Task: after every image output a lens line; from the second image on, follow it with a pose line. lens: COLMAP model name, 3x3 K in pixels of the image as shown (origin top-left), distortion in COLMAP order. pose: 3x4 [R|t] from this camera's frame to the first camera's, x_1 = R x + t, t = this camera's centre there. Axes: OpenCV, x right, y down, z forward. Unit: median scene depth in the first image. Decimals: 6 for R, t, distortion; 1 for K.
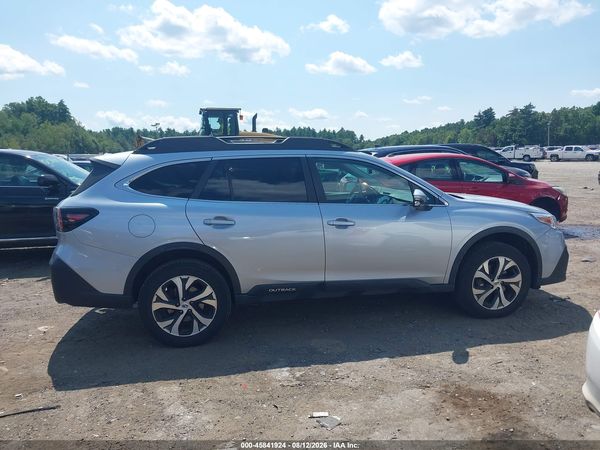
lens RADIAL K [[476.4, 0, 300.0], [0, 476.4, 225.0], [0, 0, 1]] dist [0.046199, -0.001035]
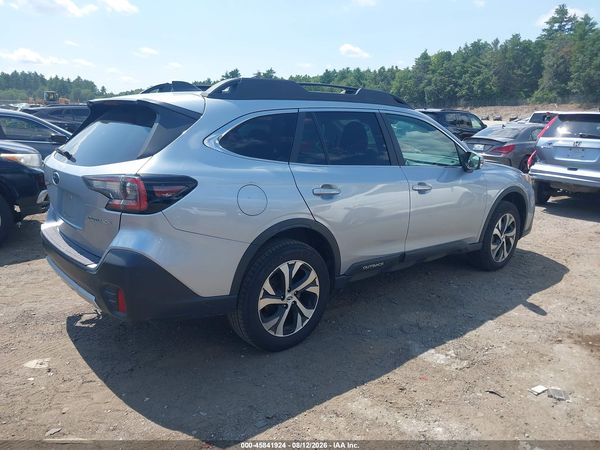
lens RADIAL K [[482.4, 0, 303.2], [0, 482.4, 224.4], [0, 0, 1]] dist [0.005887, -0.002629]
pose [[0.874151, -0.065795, 0.481177, -0.598091], [0.025701, 0.995659, 0.089452, -0.023439], [-0.484974, -0.065828, 0.872048, 0.300422]]
